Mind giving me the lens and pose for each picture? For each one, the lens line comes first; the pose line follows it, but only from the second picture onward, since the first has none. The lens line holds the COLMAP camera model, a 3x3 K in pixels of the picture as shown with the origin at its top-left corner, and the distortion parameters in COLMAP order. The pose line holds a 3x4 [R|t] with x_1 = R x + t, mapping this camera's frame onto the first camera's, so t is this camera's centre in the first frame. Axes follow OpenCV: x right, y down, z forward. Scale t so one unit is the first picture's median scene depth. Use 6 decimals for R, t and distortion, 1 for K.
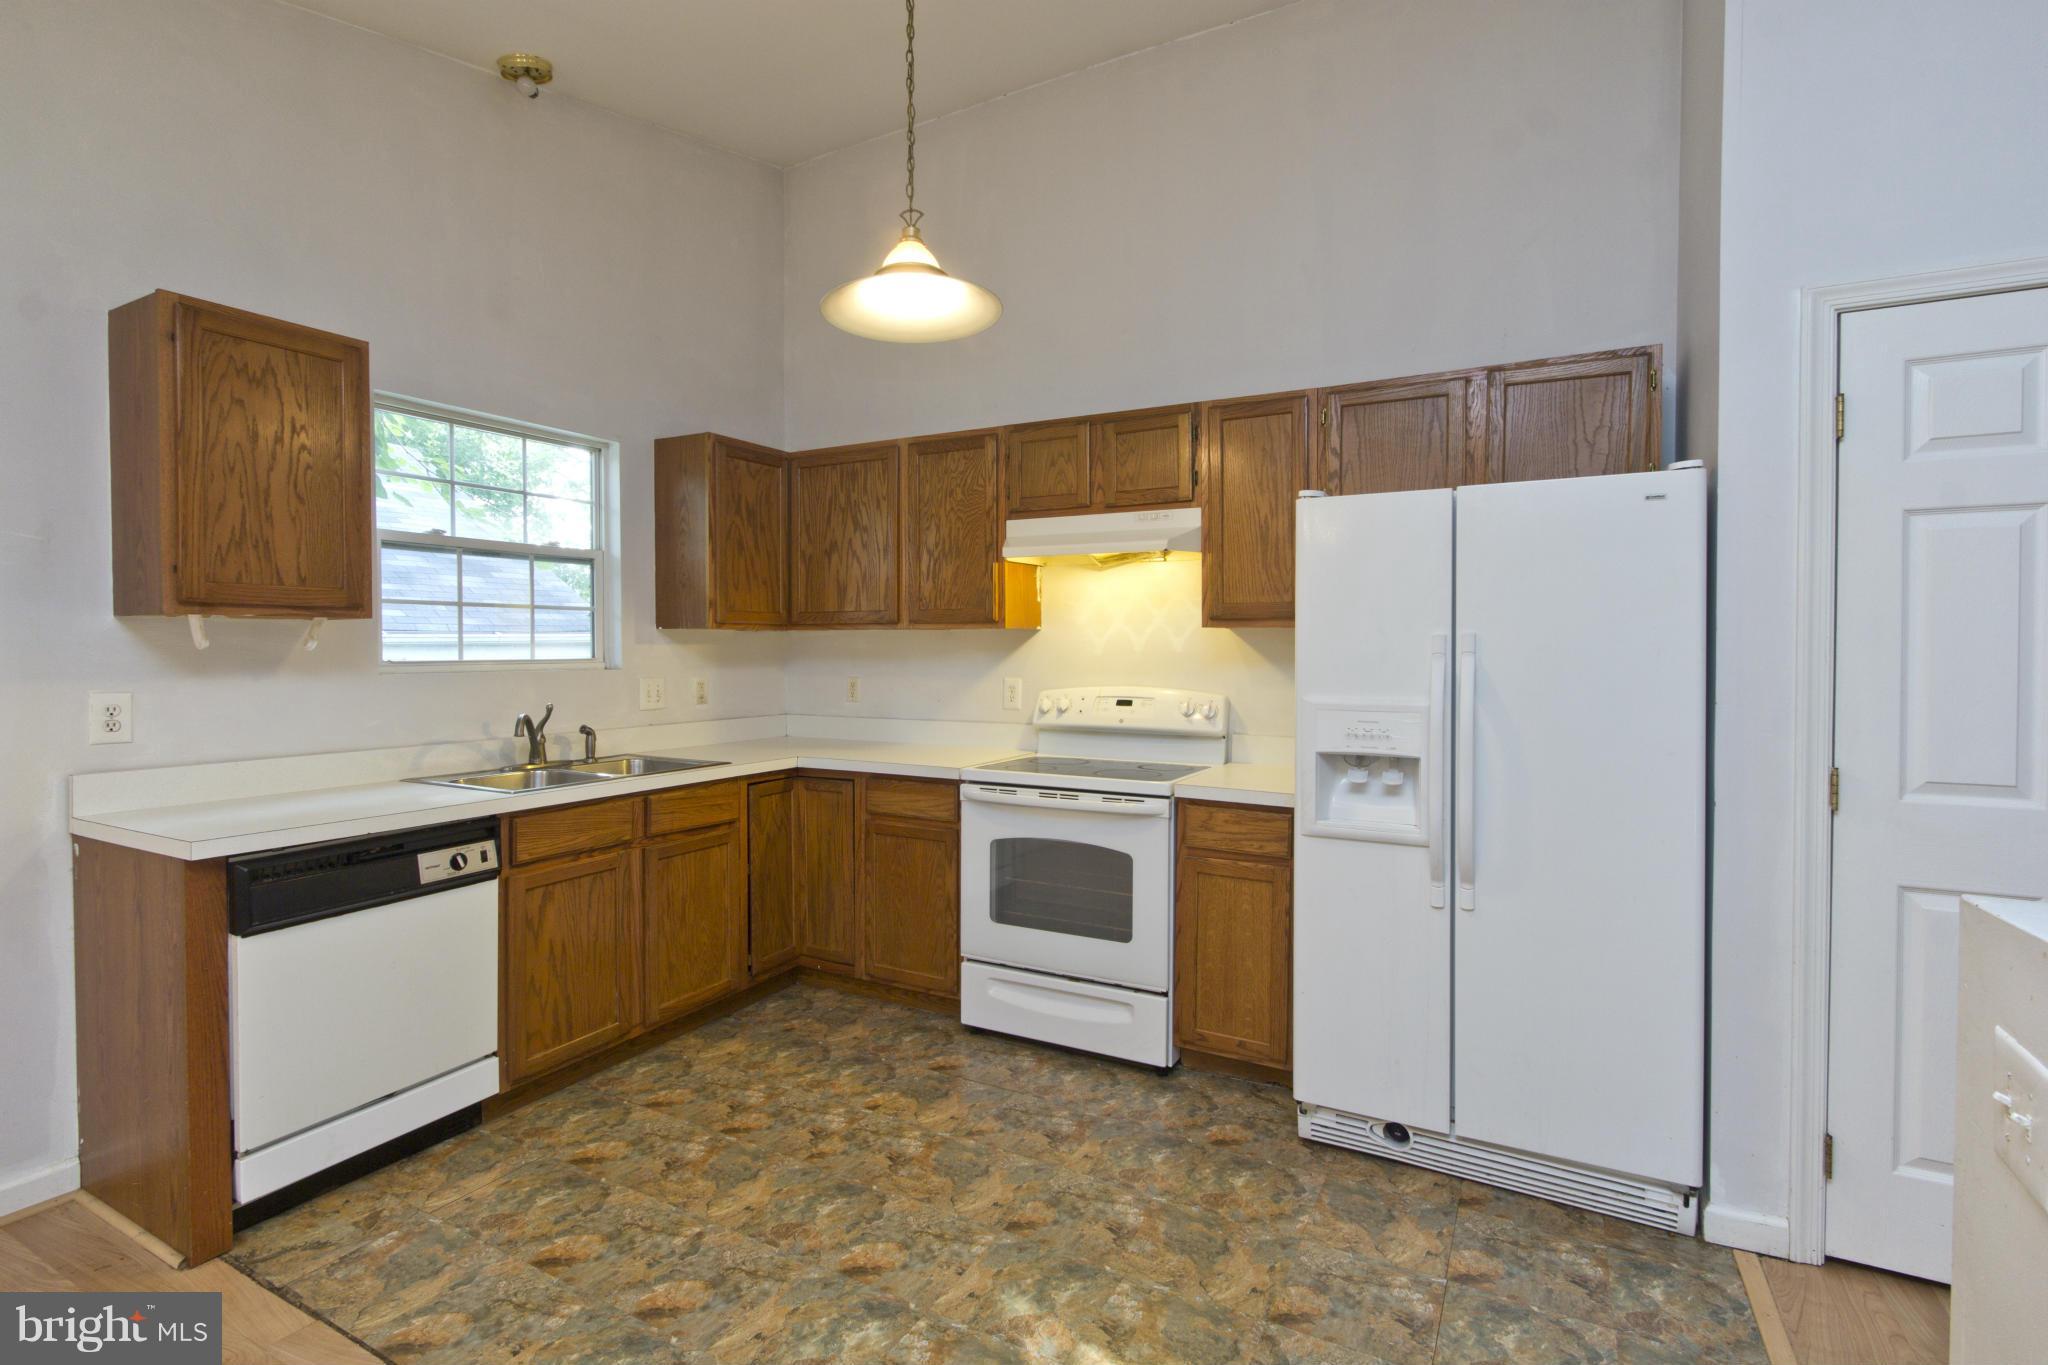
lens RADIAL K [[957.0, 0, 1022.1], [0, 957.0, 662.3], [0, 0, 1]] dist [-0.000784, -0.000659]
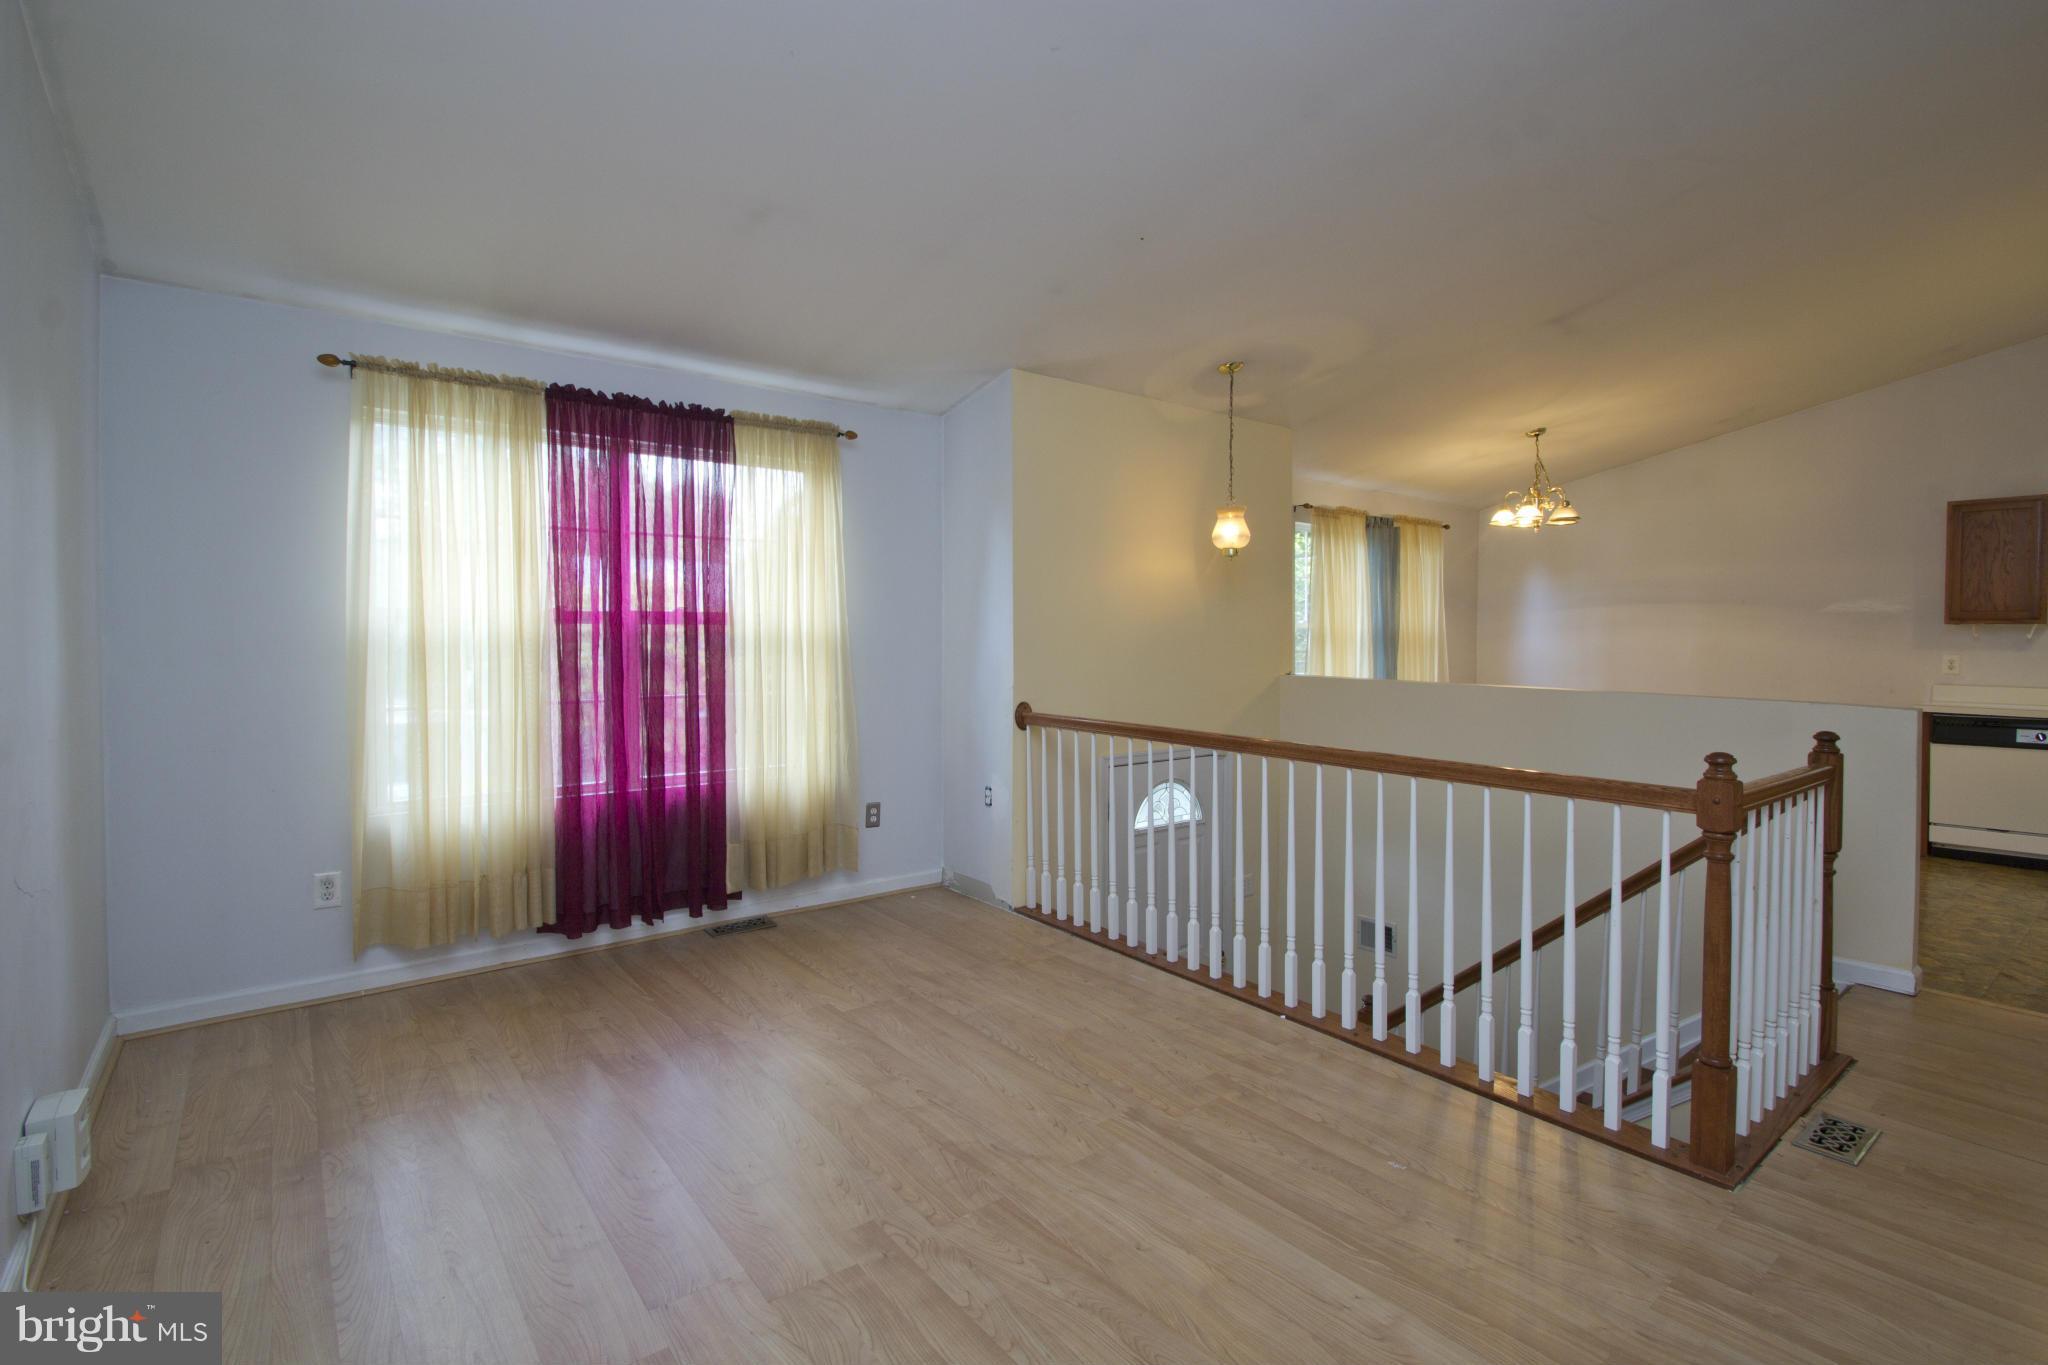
lens RADIAL K [[951.1, 0, 1033.5], [0, 951.1, 664.4], [0, 0, 1]] dist [0.001398, -0.011956]
pose [[-0.394119, 0.029537, -0.918585, 1.949932], [-0.016282, 0.999102, 0.039111, -0.000466], [0.918915, 0.030371, -0.393285, -0.225678]]
